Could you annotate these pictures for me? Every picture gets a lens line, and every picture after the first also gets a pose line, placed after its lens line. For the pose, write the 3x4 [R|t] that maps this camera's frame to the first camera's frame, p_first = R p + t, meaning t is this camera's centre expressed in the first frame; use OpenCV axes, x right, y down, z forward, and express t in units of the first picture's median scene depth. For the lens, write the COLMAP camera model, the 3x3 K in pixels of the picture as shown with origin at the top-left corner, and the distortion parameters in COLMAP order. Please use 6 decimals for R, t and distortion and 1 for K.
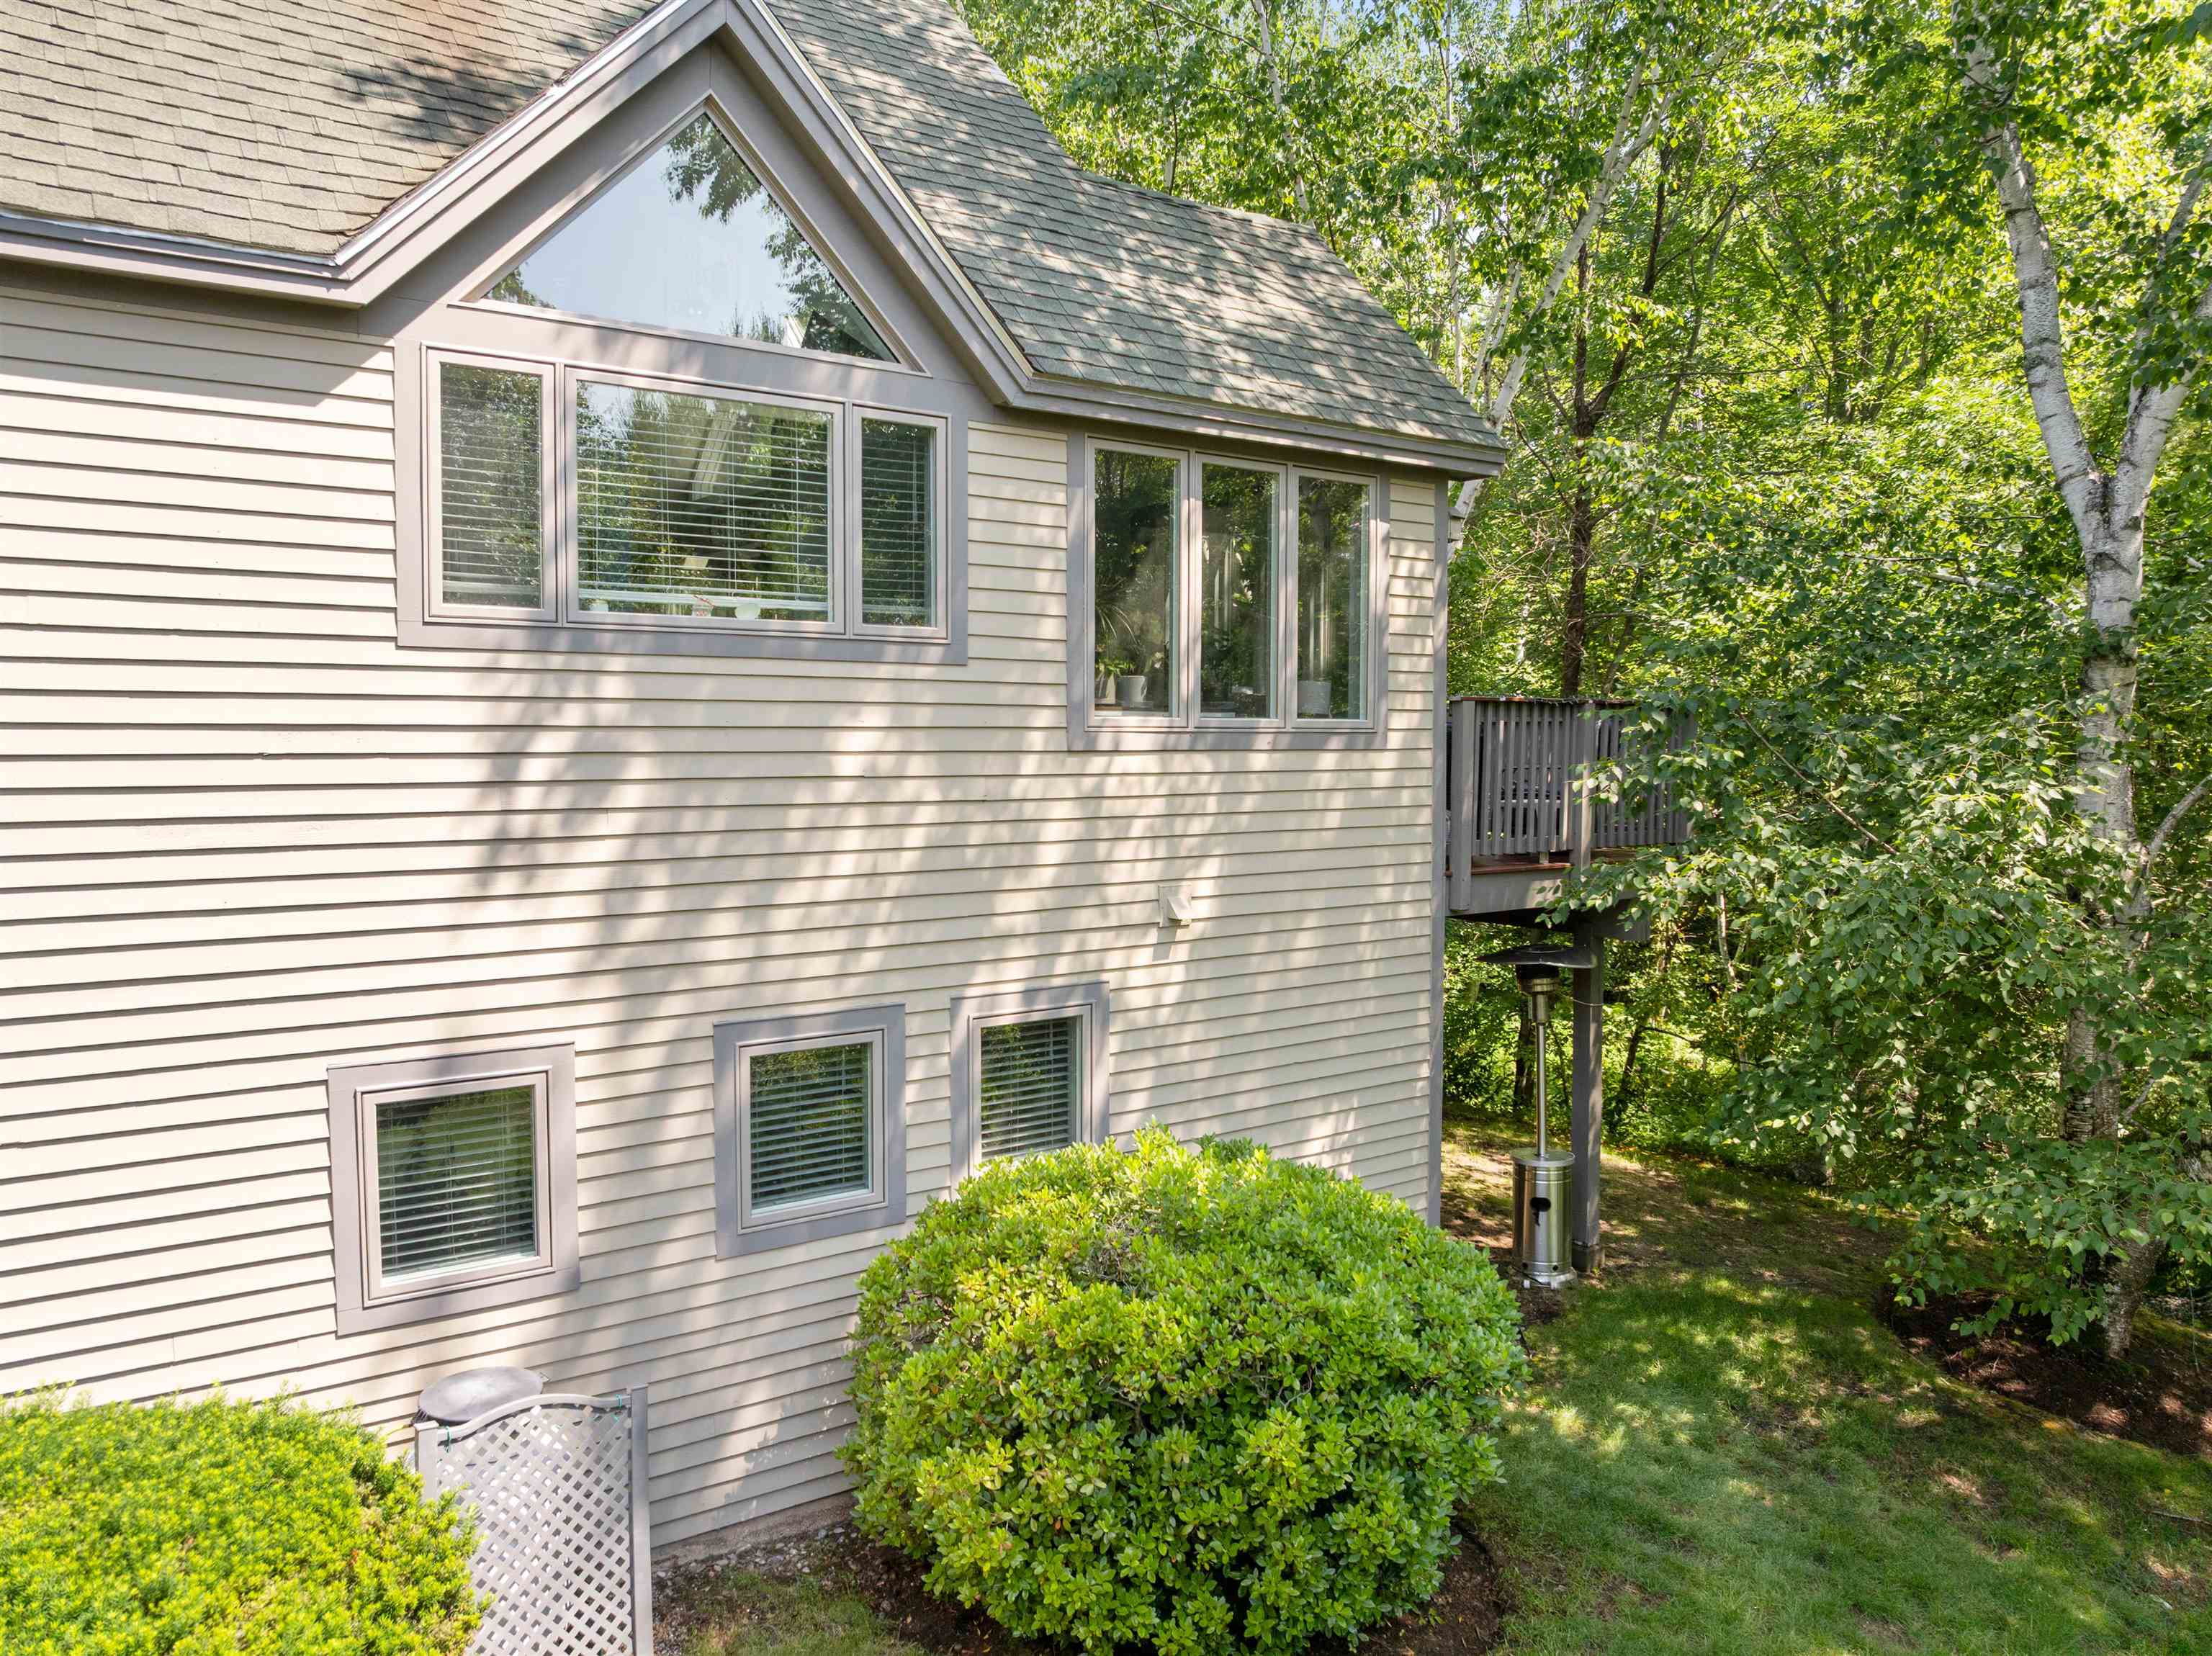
lens RADIAL K [[1562.6, 0, 1103.7], [0, 1562.6, 825.7], [0, 0, 1]] dist [-0.048397, 0.015588]
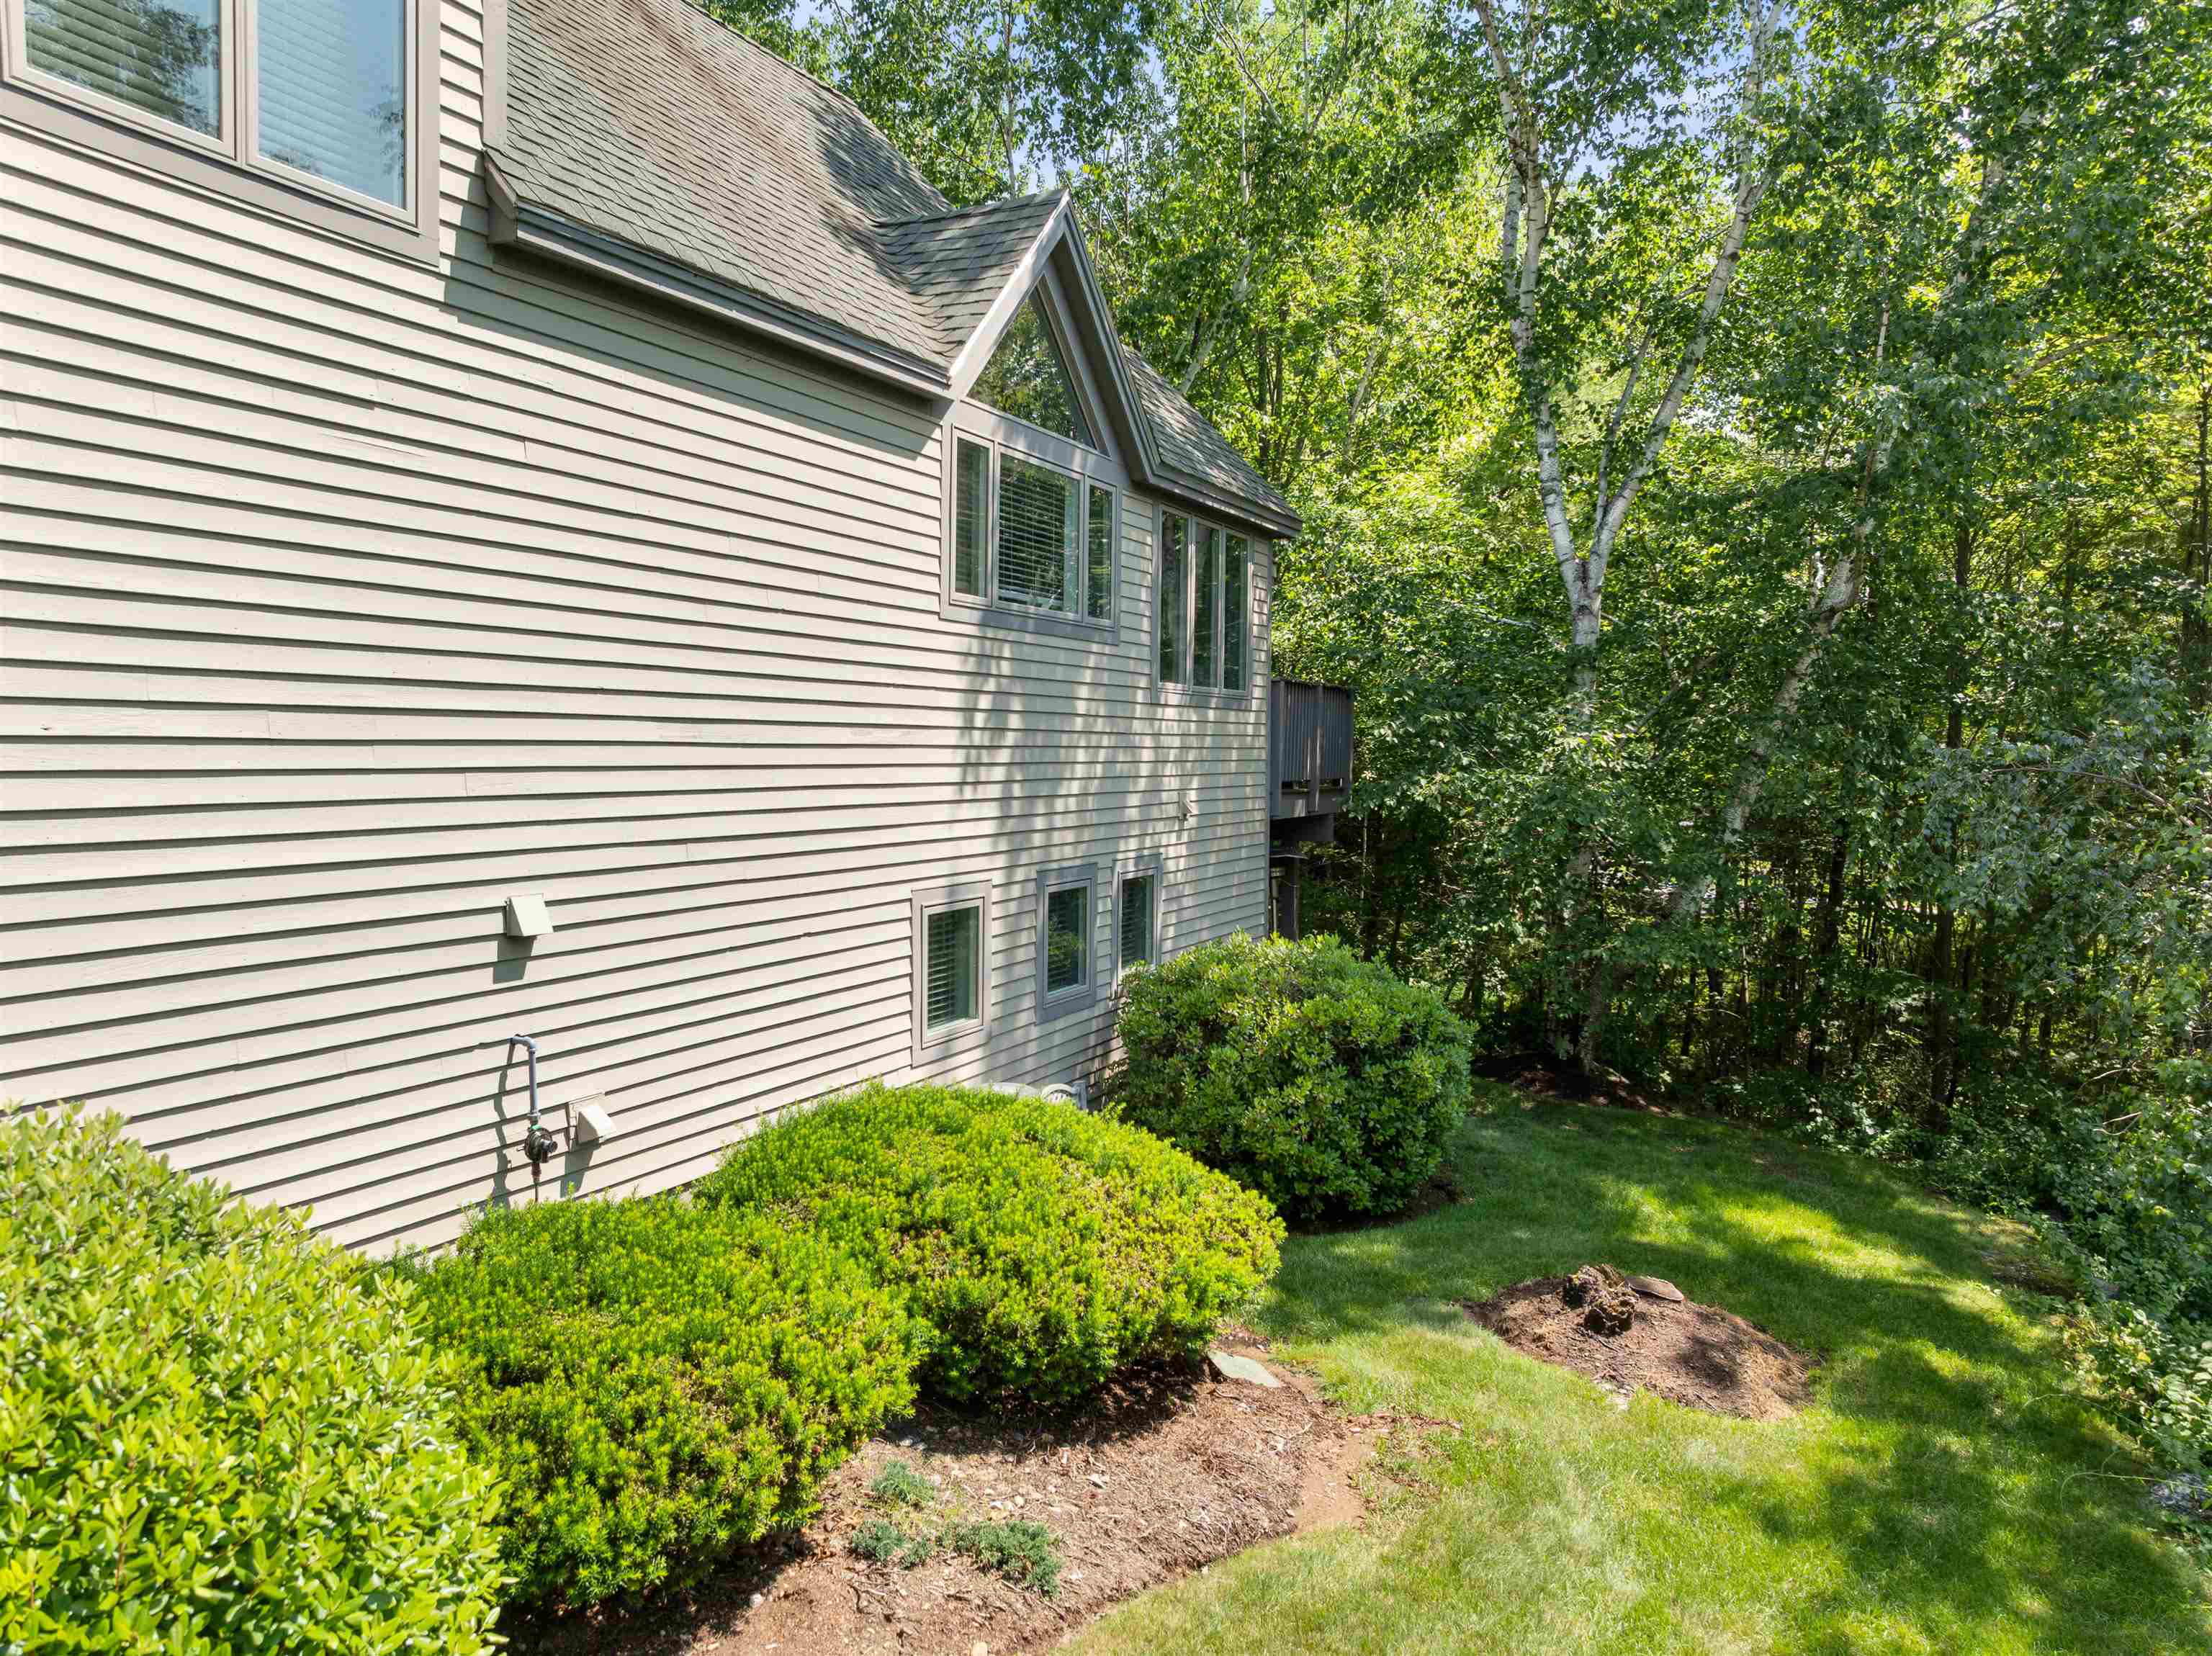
lens RADIAL K [[1562.6, 0, 1108.7], [0, 1562.6, 833.0], [0, 0, 1]] dist [-0.048397, 0.015588]
pose [[0.877483, -0.019993, 0.479191, -0.888405], [0.019671, 0.999790, 0.005694, 0.078479], [-0.479204, 0.004430, 0.877692, -0.378518]]
